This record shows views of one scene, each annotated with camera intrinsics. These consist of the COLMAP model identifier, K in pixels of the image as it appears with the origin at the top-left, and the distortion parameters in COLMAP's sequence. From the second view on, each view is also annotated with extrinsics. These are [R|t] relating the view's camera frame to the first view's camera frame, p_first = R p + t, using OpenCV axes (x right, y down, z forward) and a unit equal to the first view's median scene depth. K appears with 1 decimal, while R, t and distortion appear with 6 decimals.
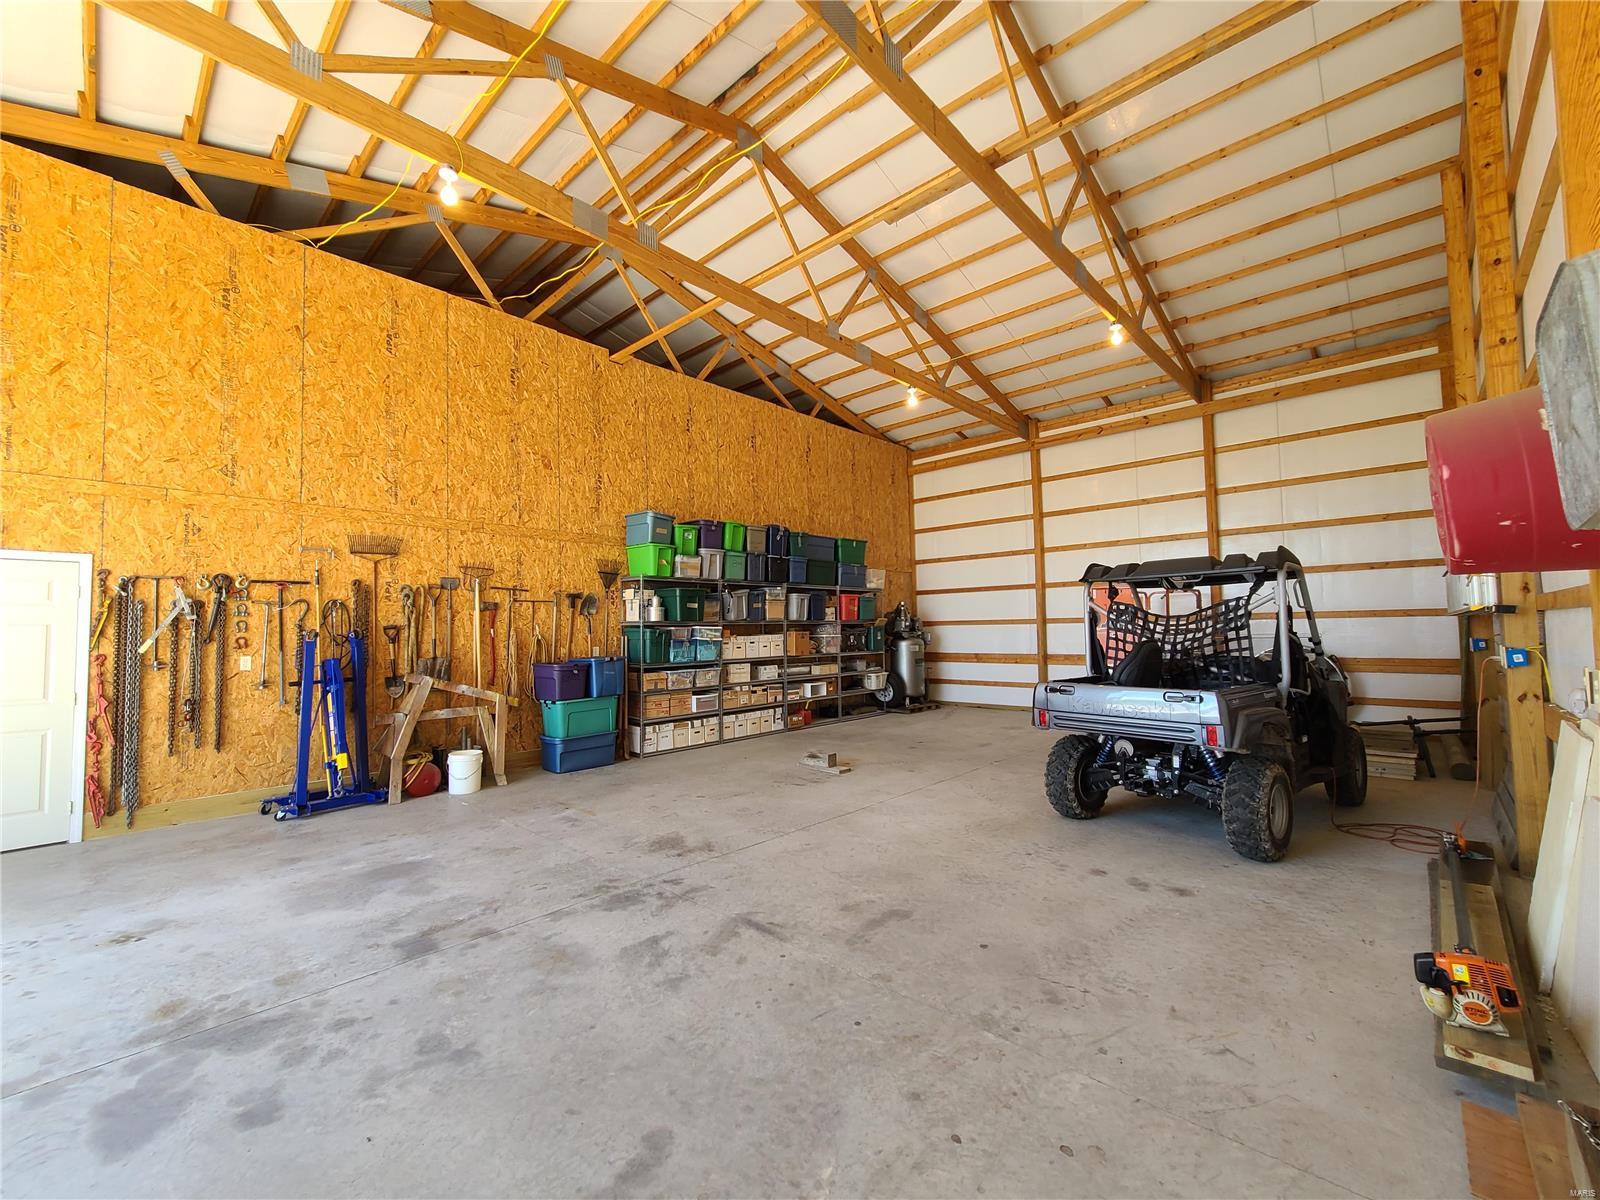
lens RADIAL K [[654.7, 0, 793.8], [0, 654.7, 598.1], [0, 0, 1]] dist [-0.001511, -0.000161]
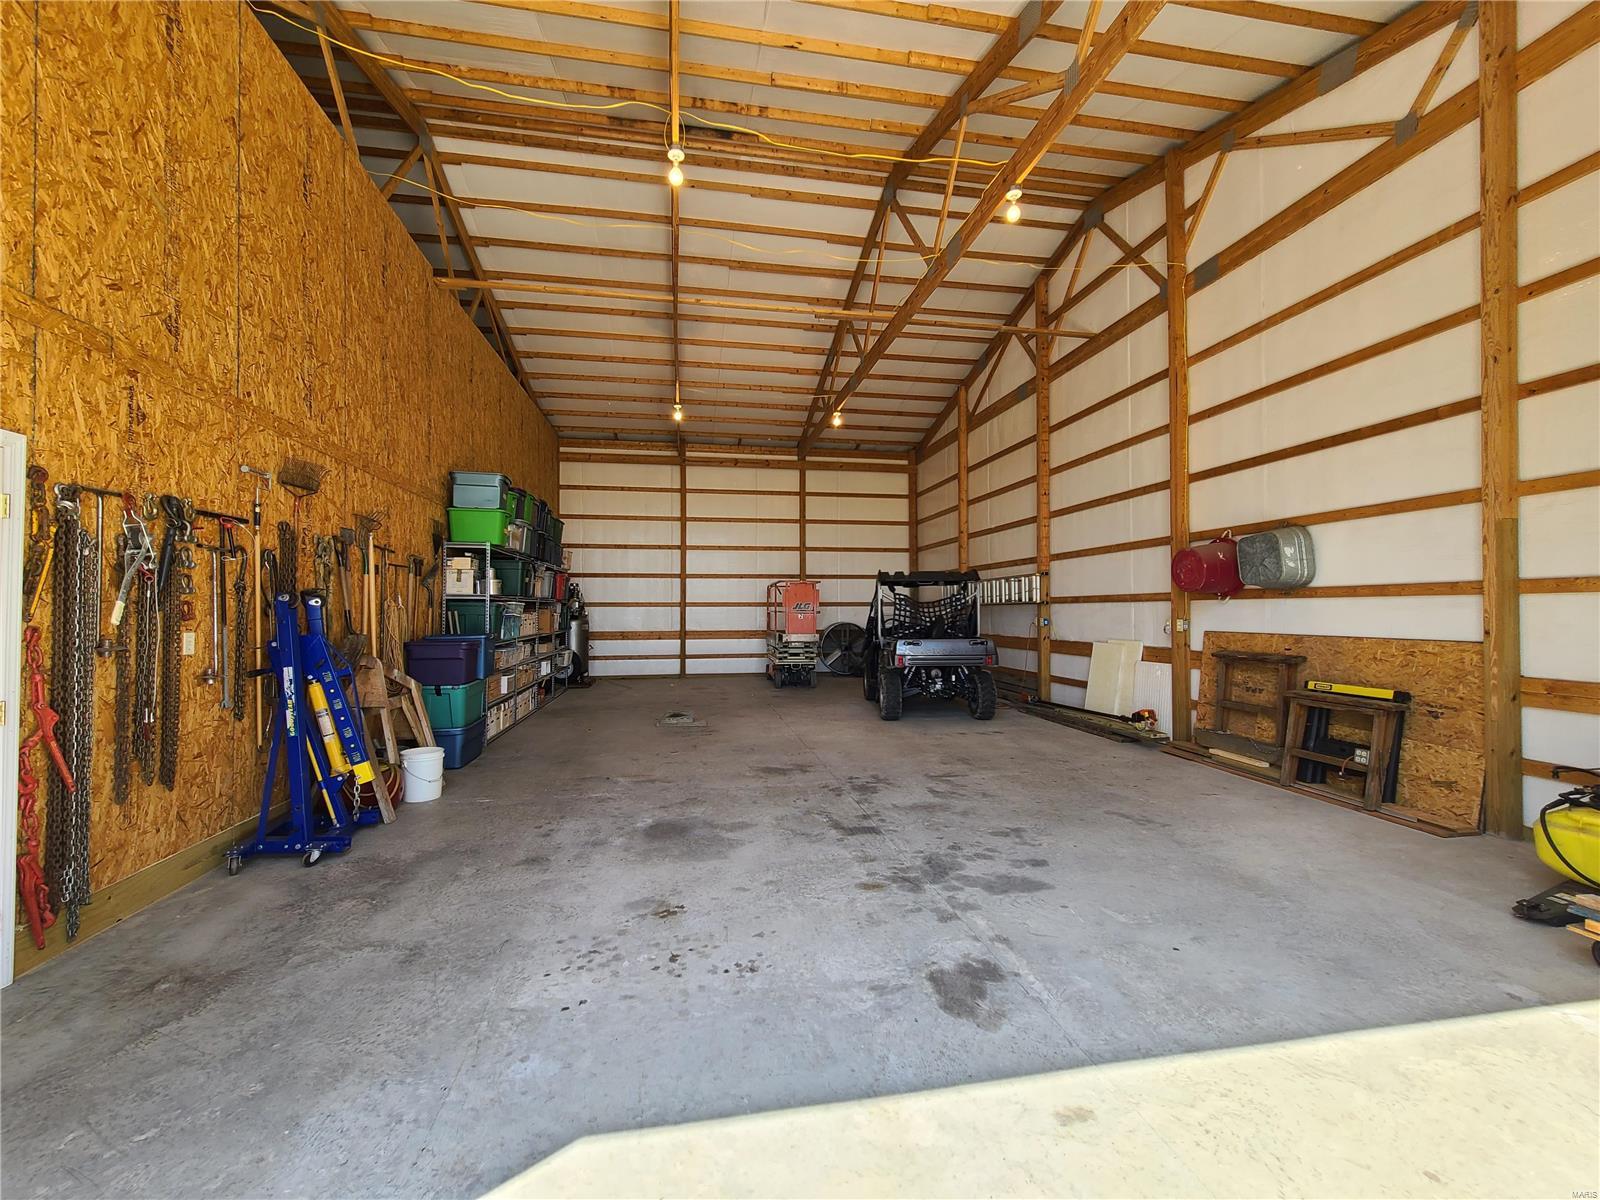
lens RADIAL K [[654.7, 0, 798.3], [0, 654.7, 600.1], [0, 0, 1]] dist [-0.001511, -0.000161]
pose [[0.603254, 0.026616, 0.797105, -1.252523], [-0.045826, 0.998949, 0.001326, 0.039598], [-0.796231, -0.037328, 0.603840, 0.210457]]
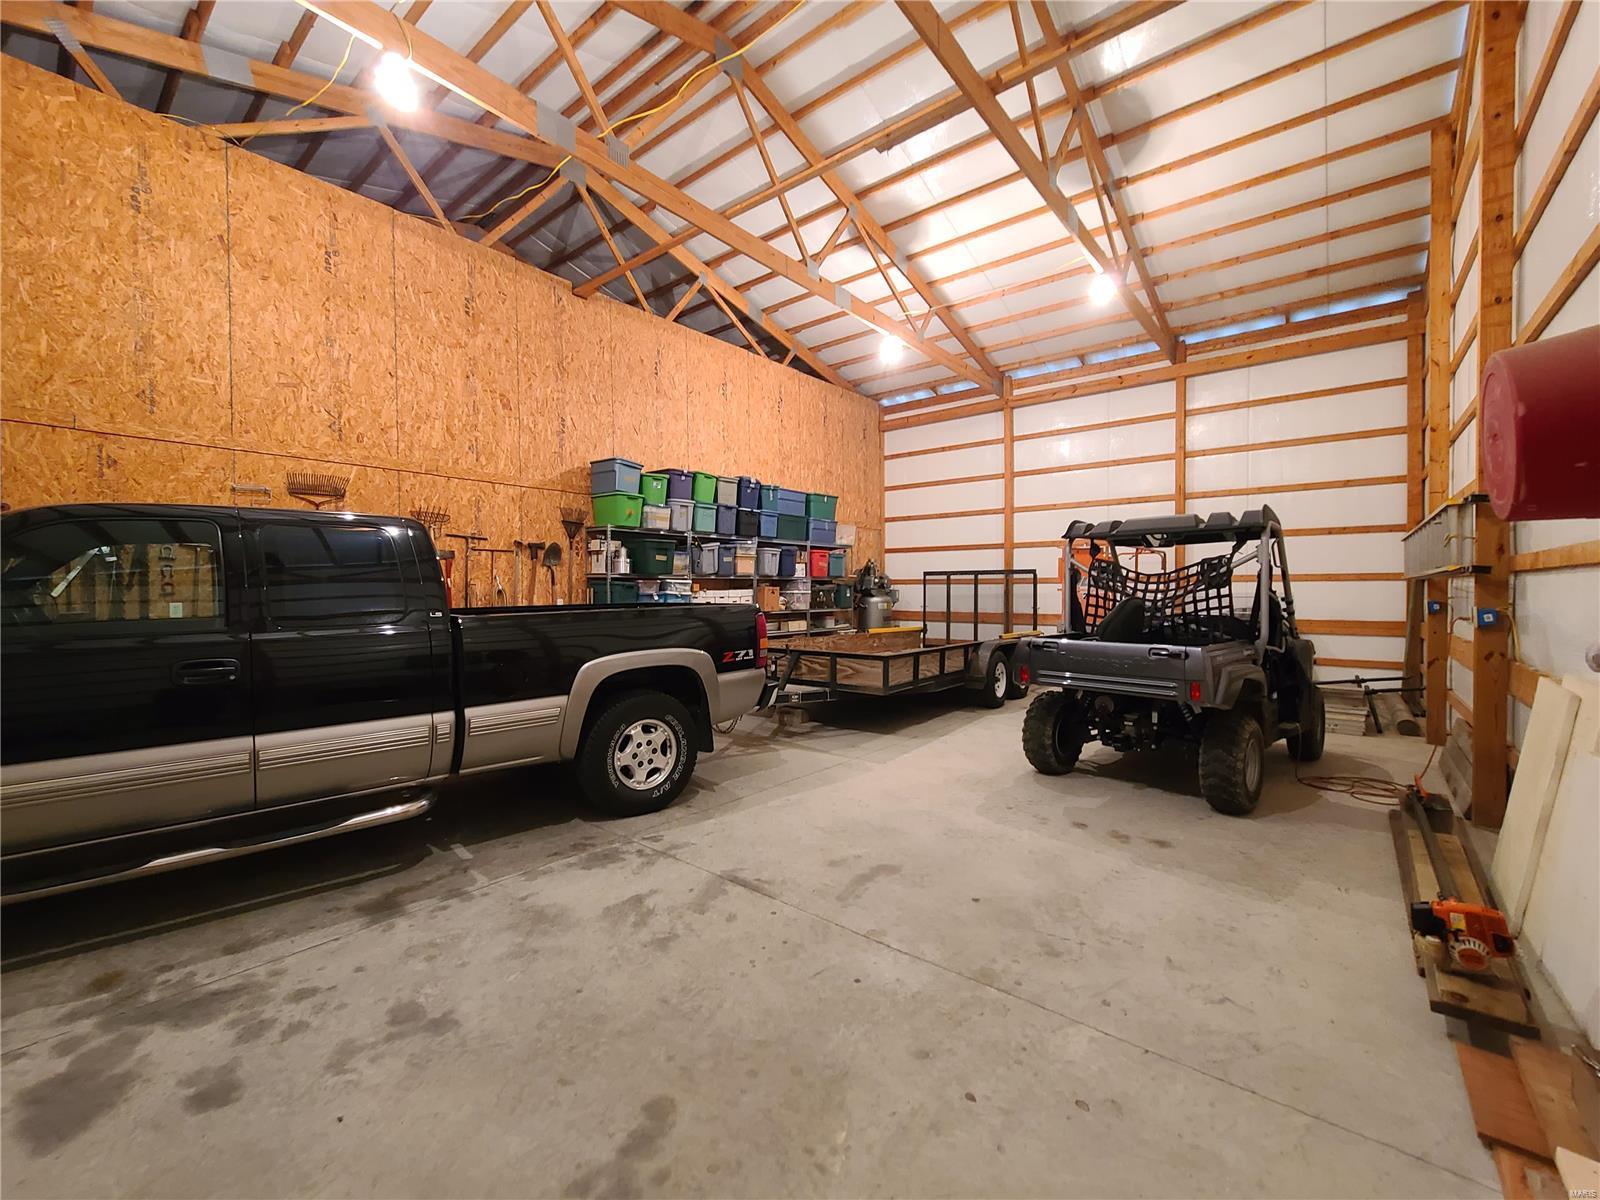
lens RADIAL K [[654.7, 0, 794.0], [0, 654.7, 598.3], [0, 0, 1]] dist [-0.001511, -0.000161]
pose [[0.997962, 0.013059, 0.062461, -0.036063], [-0.016953, 0.997918, 0.062222, 0.013585], [-0.061518, -0.063154, 0.996106, 0.041125]]
